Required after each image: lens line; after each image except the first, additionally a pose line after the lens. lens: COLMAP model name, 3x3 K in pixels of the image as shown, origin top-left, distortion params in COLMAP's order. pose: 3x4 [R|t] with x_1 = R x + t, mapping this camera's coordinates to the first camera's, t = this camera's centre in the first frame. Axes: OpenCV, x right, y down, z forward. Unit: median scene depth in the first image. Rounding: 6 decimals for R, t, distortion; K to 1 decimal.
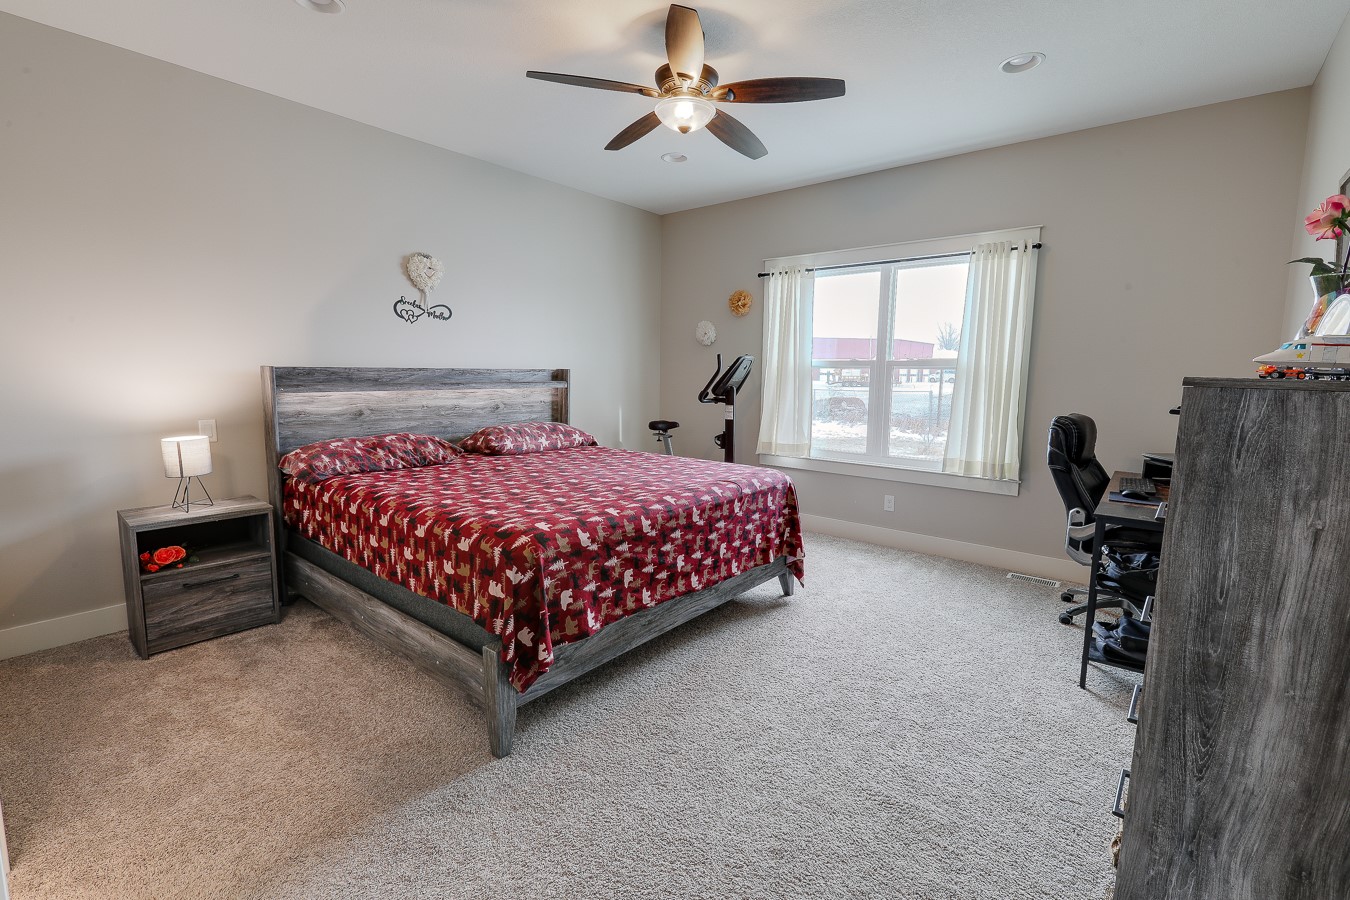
lens RADIAL K [[605.6, 0, 670.2], [0, 605.6, 452.8], [0, 0, 1]] dist [-0.007113, 0.000965]
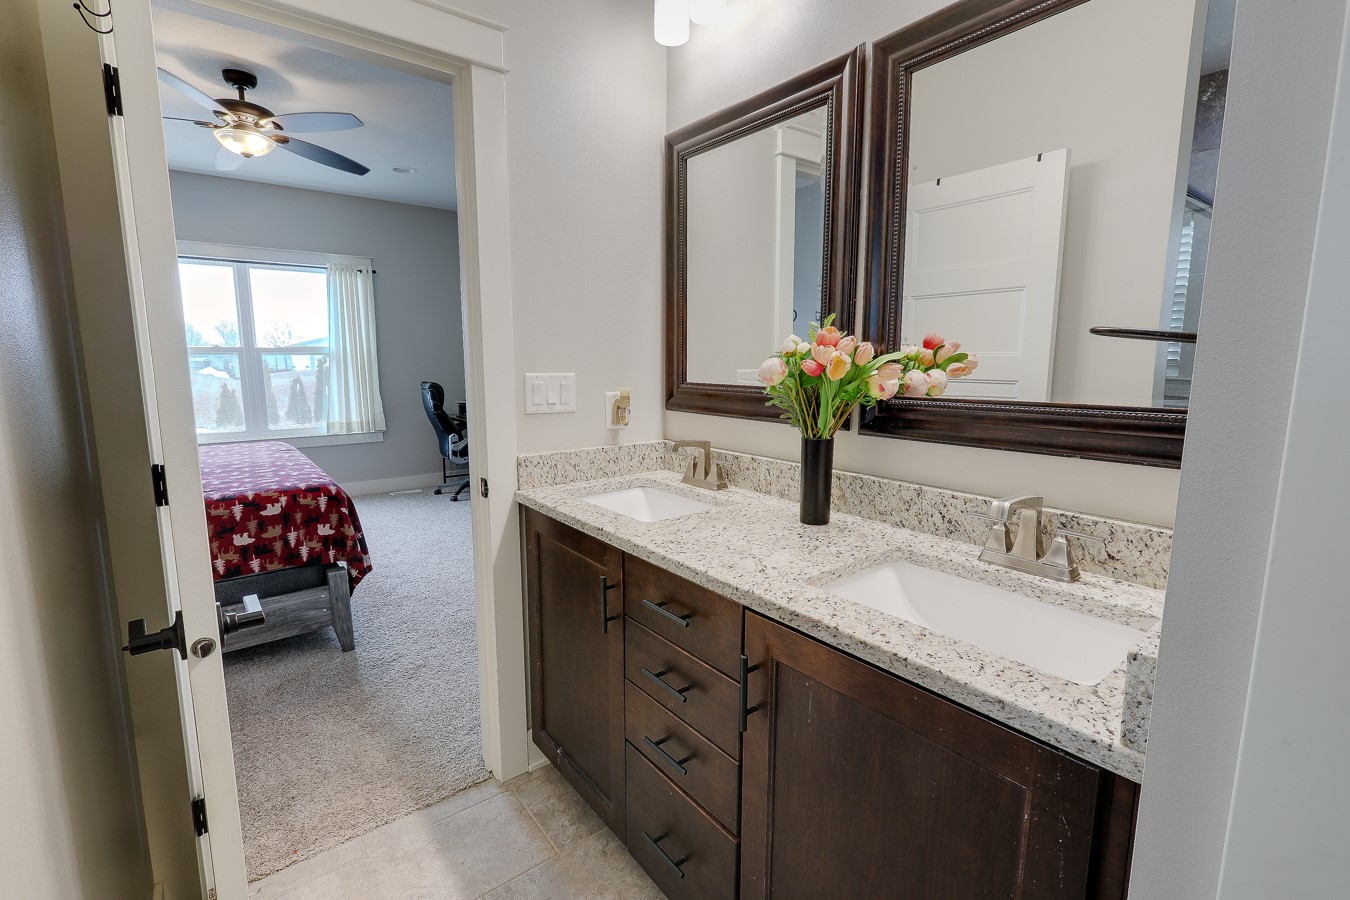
lens RADIAL K [[605.6, 0, 678.5], [0, 605.6, 444.8], [0, 0, 1]] dist [-0.007113, 0.000965]
pose [[0.214013, -0.152195, 0.964902, -1.237342], [0.134107, 0.983012, 0.125307, -0.013429], [-0.967581, 0.102582, 0.230788, -0.049685]]
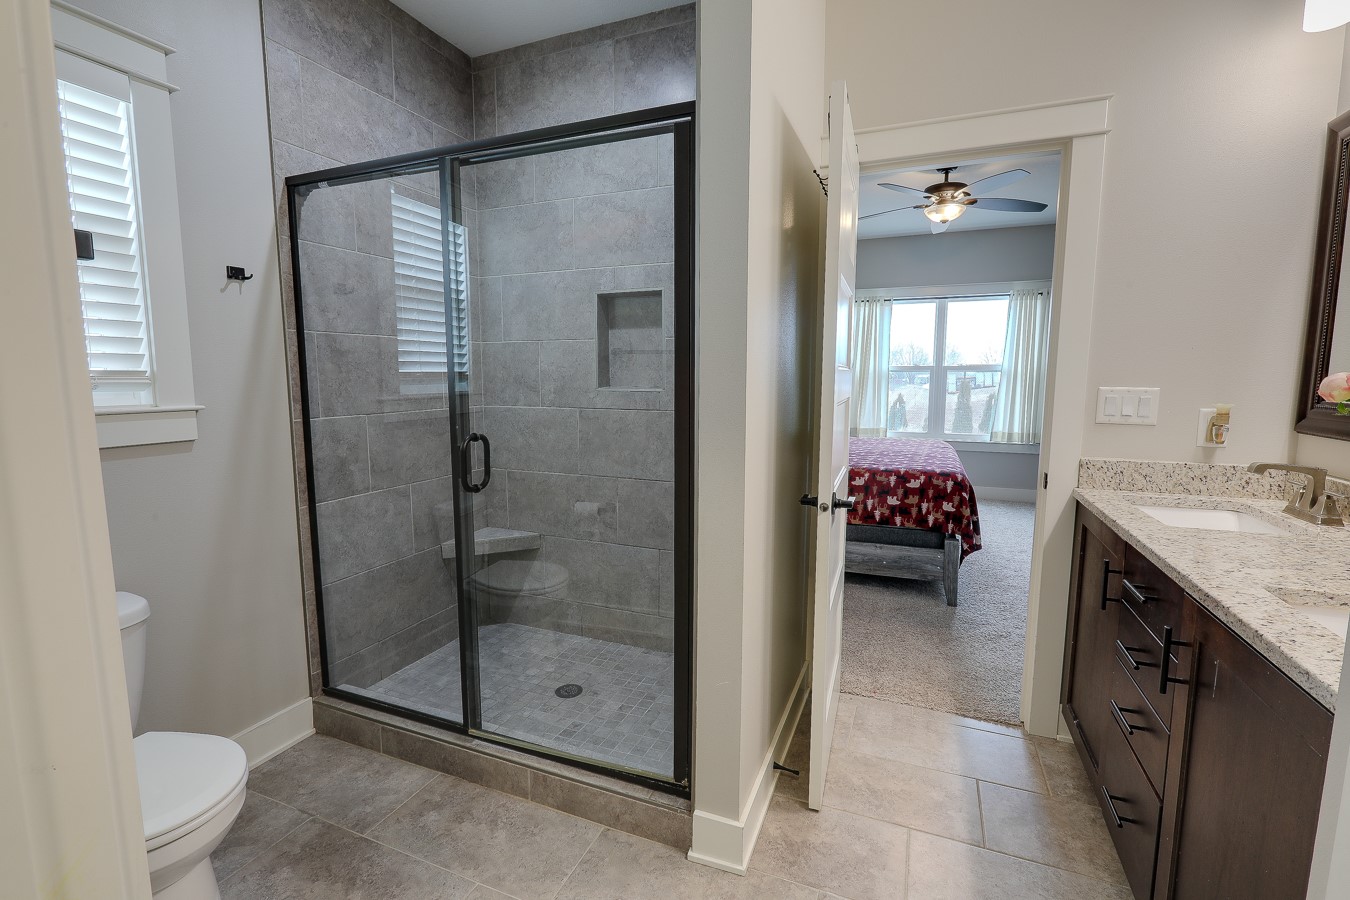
lens RADIAL K [[605.6, 0, 666.1], [0, 605.6, 446.7], [0, 0, 1]] dist [-0.007113, 0.000965]
pose [[0.958910, -0.046305, 0.279906, -1.372979], [0.050414, 0.998700, -0.007494, 0.029864], [-0.279196, 0.021298, 0.959998, -0.360822]]
